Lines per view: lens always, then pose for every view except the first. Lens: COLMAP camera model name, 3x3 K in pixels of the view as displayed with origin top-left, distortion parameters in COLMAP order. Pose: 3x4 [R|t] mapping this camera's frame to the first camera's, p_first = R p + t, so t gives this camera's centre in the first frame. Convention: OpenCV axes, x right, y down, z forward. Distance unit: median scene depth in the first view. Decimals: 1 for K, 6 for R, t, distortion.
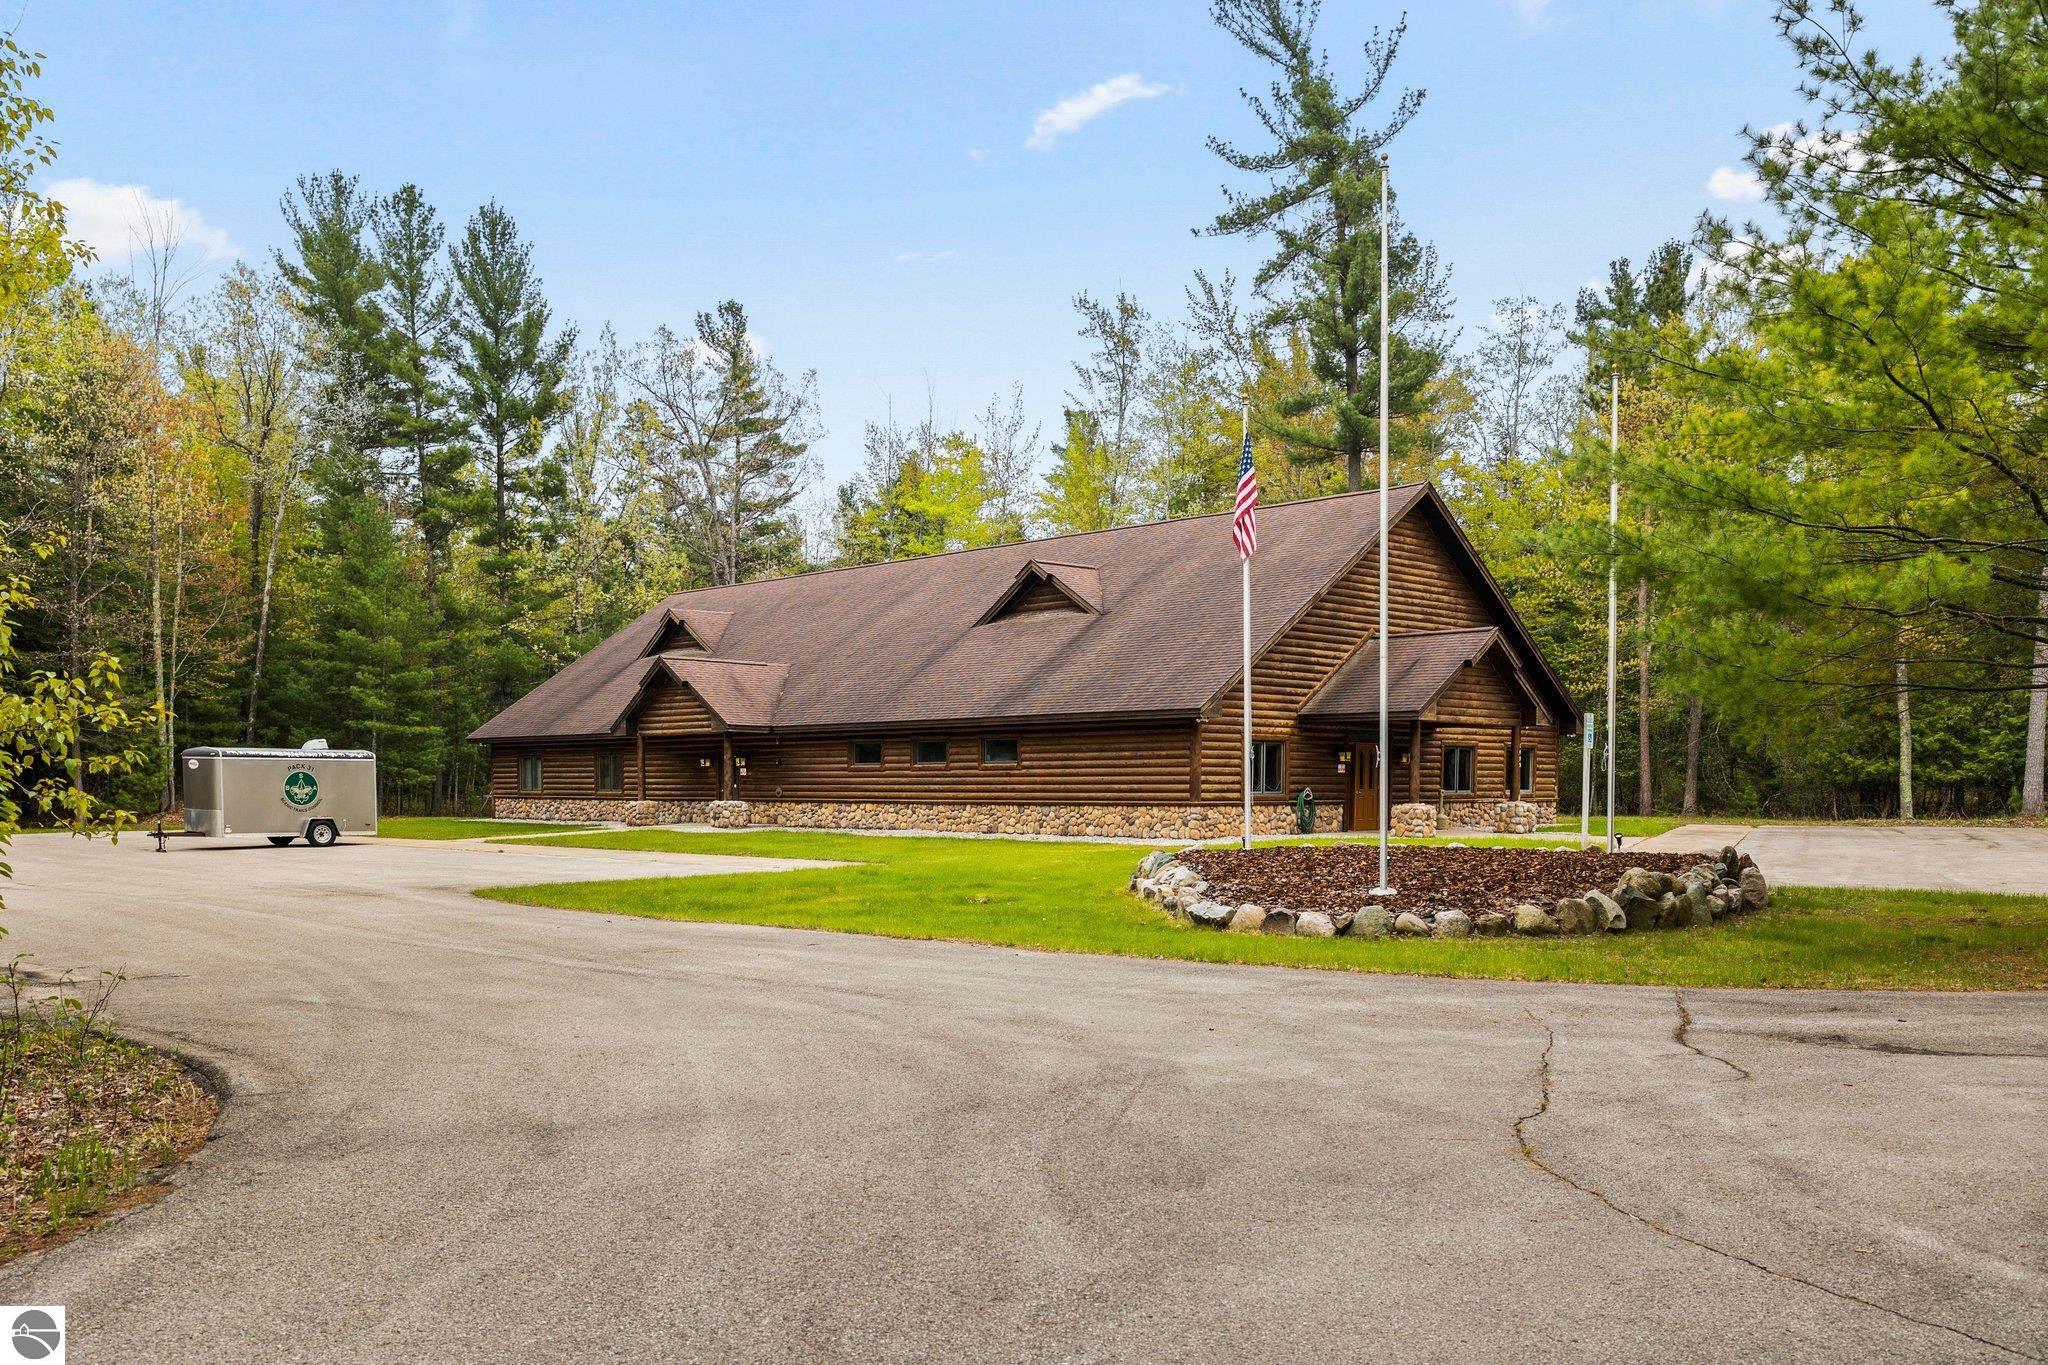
lens RADIAL K [[1713.7, 0, 1024.0], [0, 1713.7, 682.5], [0, 0, 1]] dist [-0.011594, -0.006943]
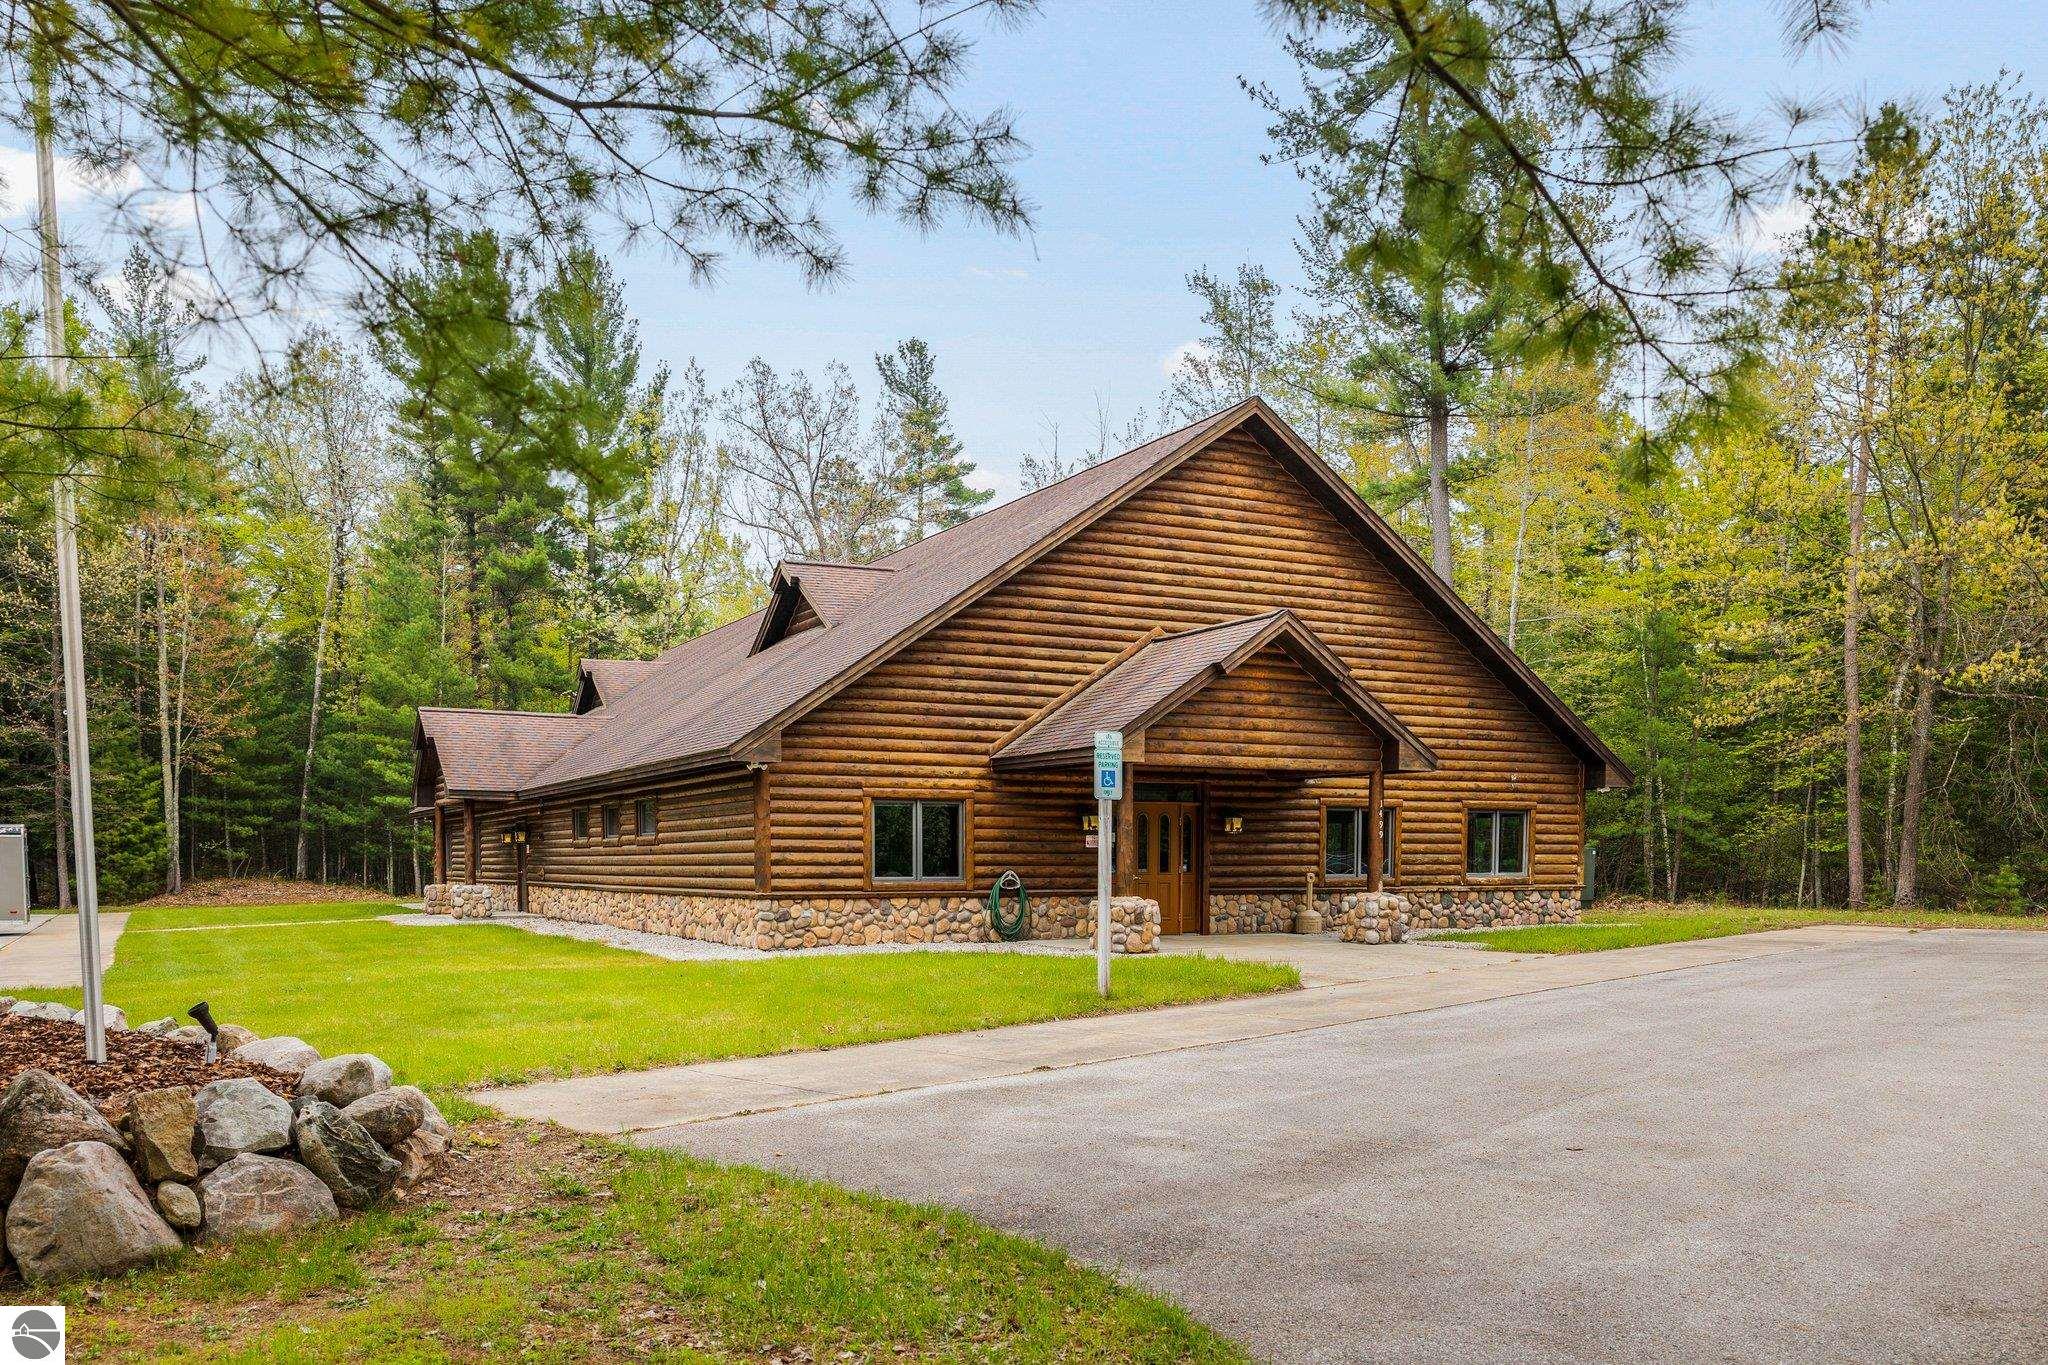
lens RADIAL K [[1645.8, 0, 1018.5], [0, 1645.8, 812.5], [0, 0, 1]] dist [-0.002860, 0.000040]
pose [[0.955337, -0.009530, -0.295364, 0.239932], [0.018386, 0.999460, 0.027220, 0.014922], [0.294945, -0.031434, 0.954997, 0.270618]]
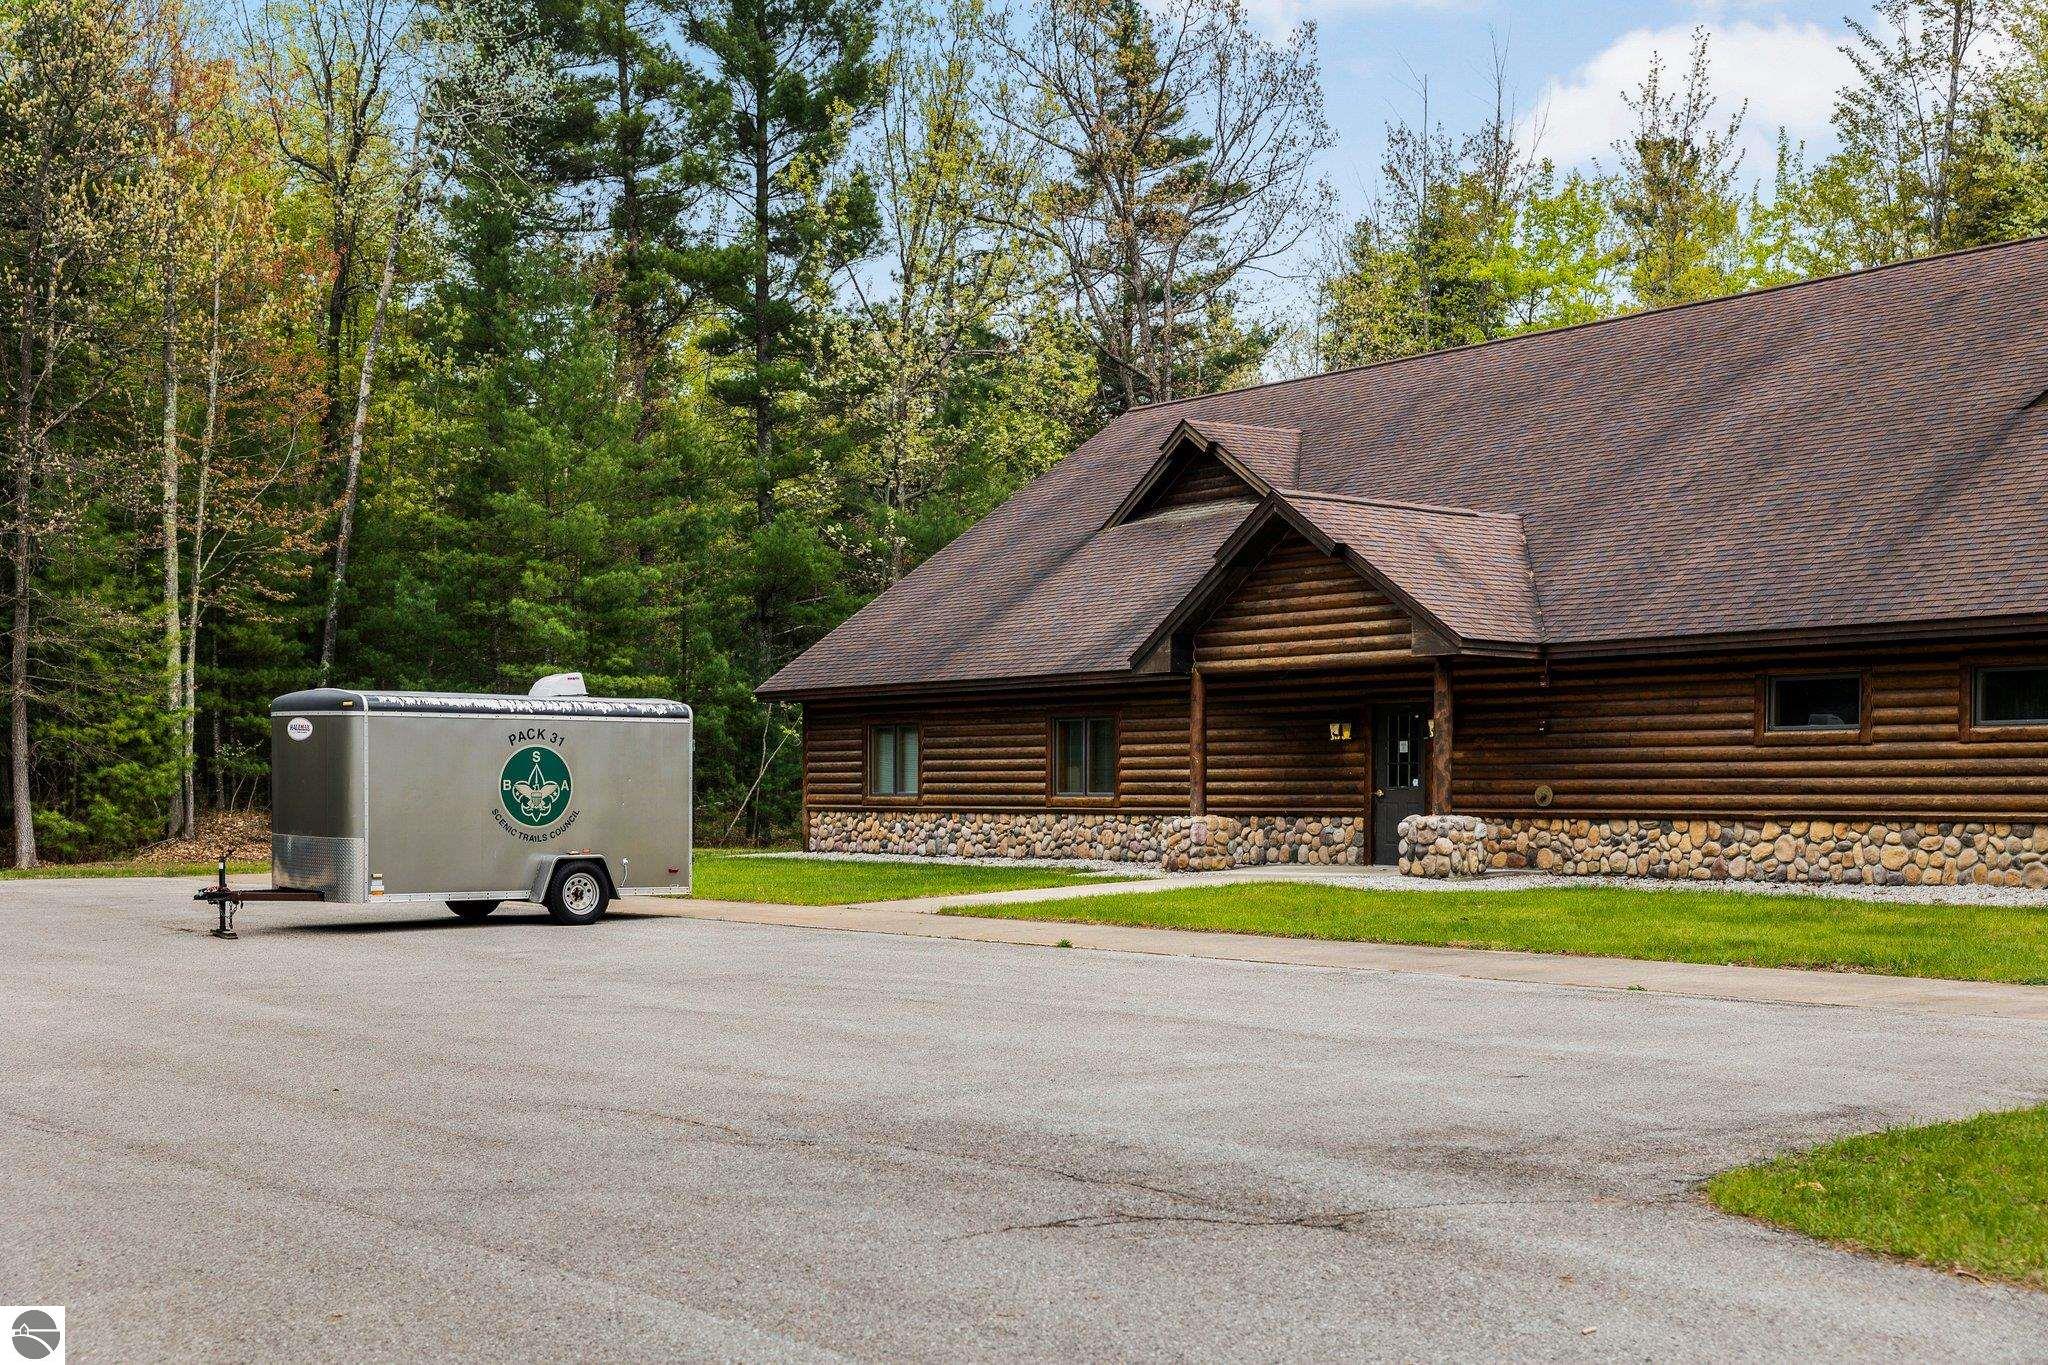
lens RADIAL K [[2495.4, 0, 1031.5], [0, 2495.4, 437.8], [0, 0, 1]] dist [-0.002610, -0.002093]
pose [[0.993462, -0.016721, -0.112932, -0.161560], [0.007391, 0.996561, -0.082536, 0.019473], [0.113924, 0.081162, 0.990169, 0.275096]]
